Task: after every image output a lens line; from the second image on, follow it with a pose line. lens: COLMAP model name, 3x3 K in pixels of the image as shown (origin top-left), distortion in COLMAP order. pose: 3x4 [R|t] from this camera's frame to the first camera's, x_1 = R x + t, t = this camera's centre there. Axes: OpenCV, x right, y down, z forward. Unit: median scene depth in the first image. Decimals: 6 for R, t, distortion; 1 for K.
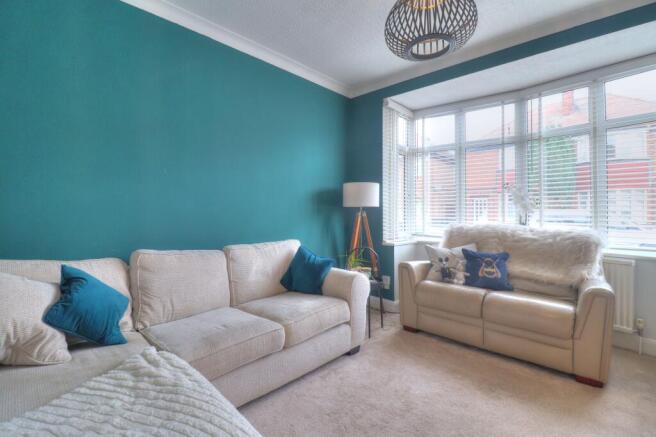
lens RADIAL K [[301.1, 0, 330.1], [0, 301.1, 210.2], [0, 0, 1]] dist [0.003662, -0.014005]
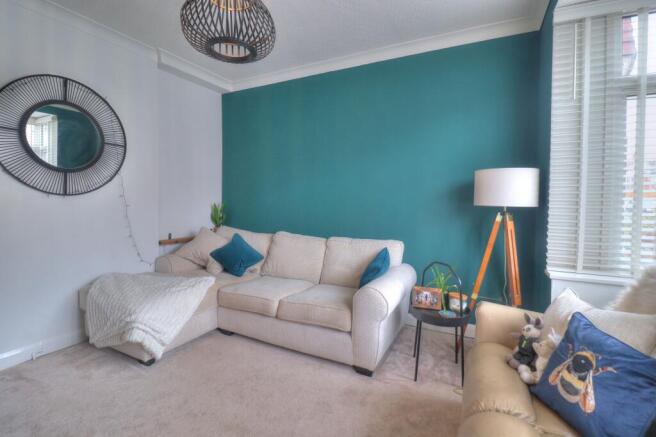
lens RADIAL K [[301.1, 0, 330.1], [0, 301.1, 210.2], [0, 0, 1]] dist [0.003662, -0.014005]
pose [[0.308596, 0.039008, -0.950393, 0.825371], [-0.004110, 0.999204, 0.039676, -0.037709], [0.951184, -0.008338, 0.308511, 0.605279]]
